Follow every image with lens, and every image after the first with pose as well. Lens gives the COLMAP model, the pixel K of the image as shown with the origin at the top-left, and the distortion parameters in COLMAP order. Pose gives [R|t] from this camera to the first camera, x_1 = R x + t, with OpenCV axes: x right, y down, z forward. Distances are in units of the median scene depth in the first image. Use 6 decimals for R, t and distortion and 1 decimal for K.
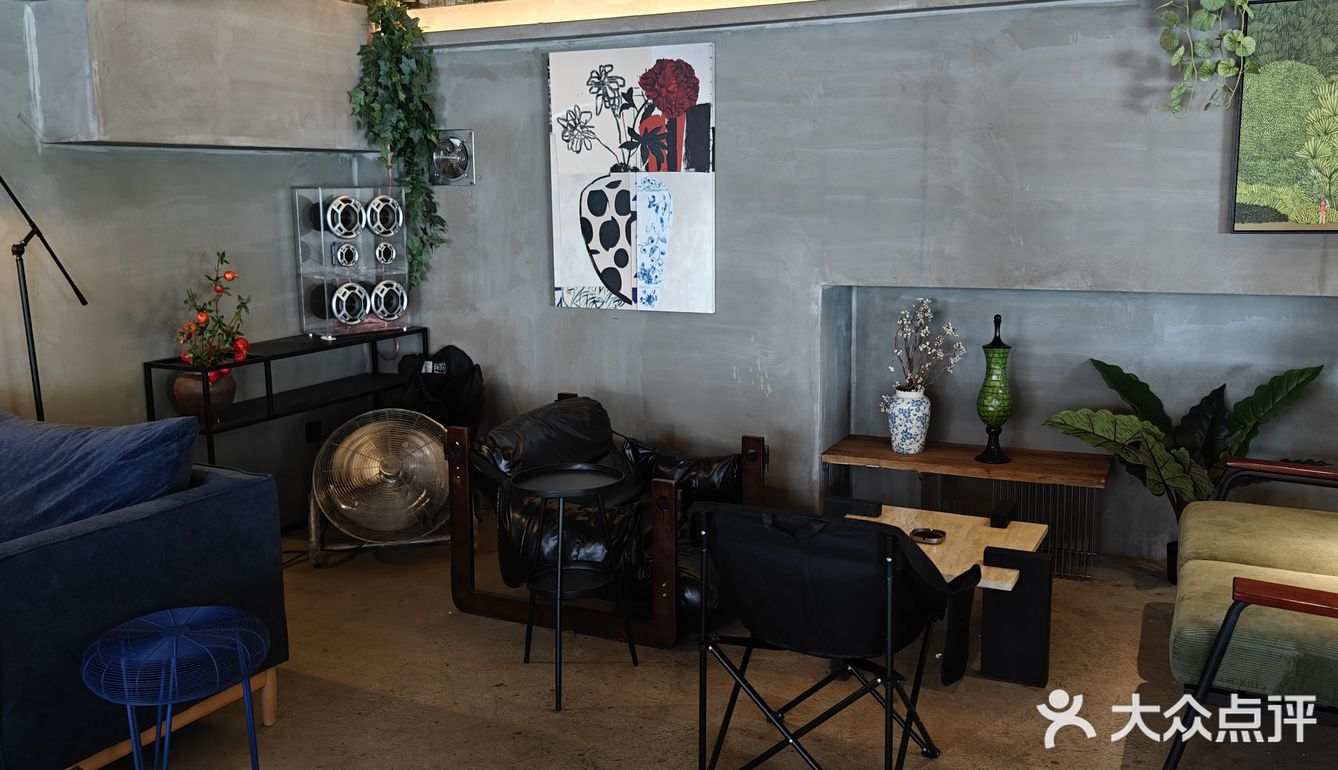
lens RADIAL K [[1163.2, 0, 673.8], [0, 1163.2, 376.8], [0, 0, 1]] dist [0.076778, -0.042211]
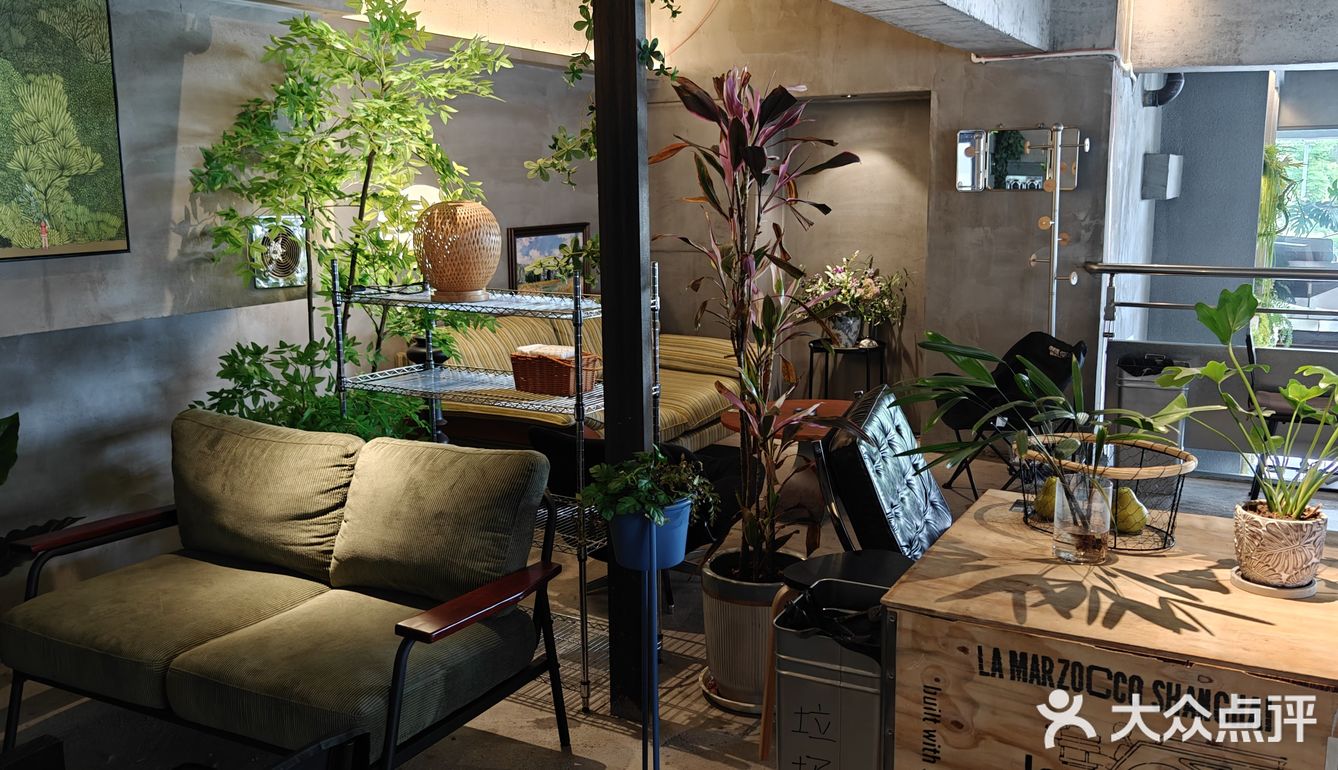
lens RADIAL K [[1163.2, 0, 669.9], [0, 1163.2, 390.0], [0, 0, 1]] dist [0.076778, -0.042211]
pose [[0.076131, -0.158378, 0.984439, -0.162381], [0.183934, 0.972591, 0.142248, -0.038808], [-0.979986, 0.170242, 0.103175, 0.278497]]
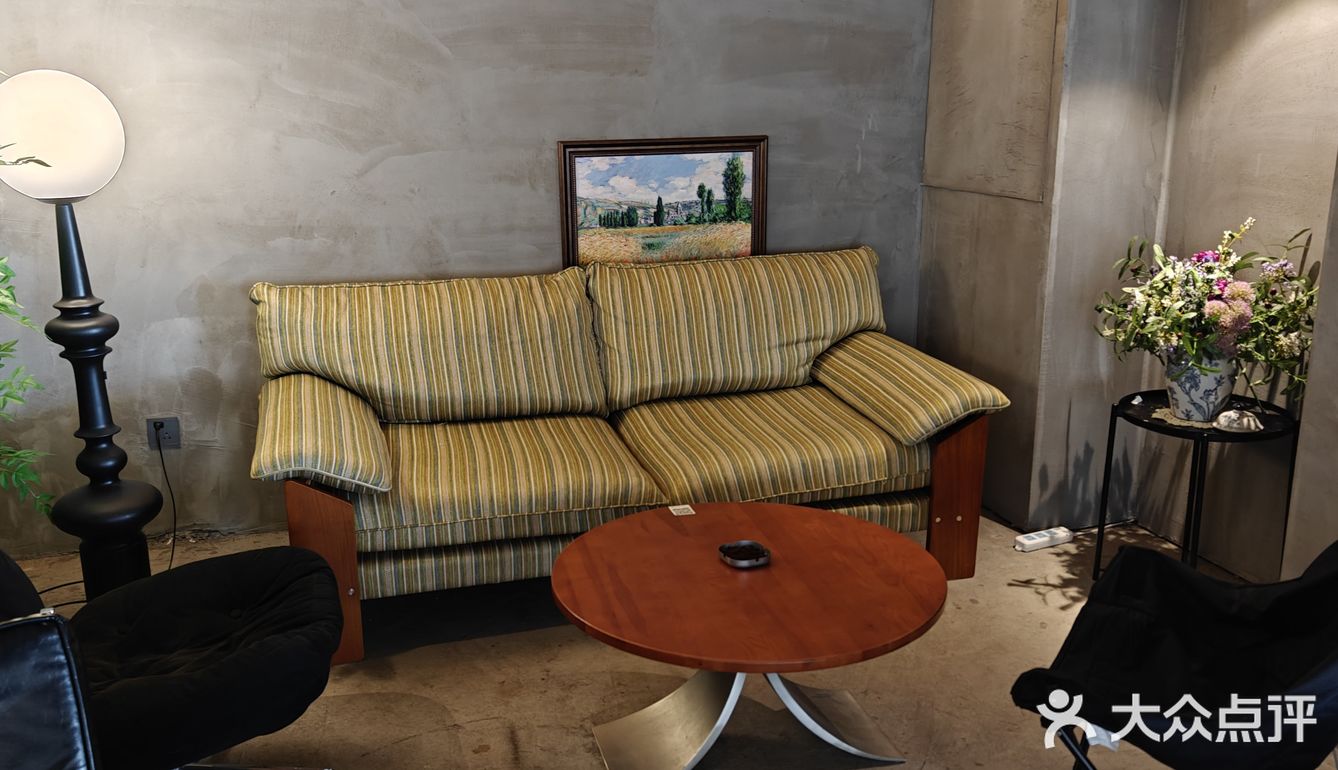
lens RADIAL K [[1163.2, 0, 671.9], [0, 1163.2, 384.3], [0, 0, 1]] dist [0.076778, -0.042211]
pose [[0.750764, -0.157905, 0.641419, 0.539555], [0.109487, 0.987324, 0.114908, 0.015732], [-0.651433, -0.016041, 0.758536, -0.089754]]
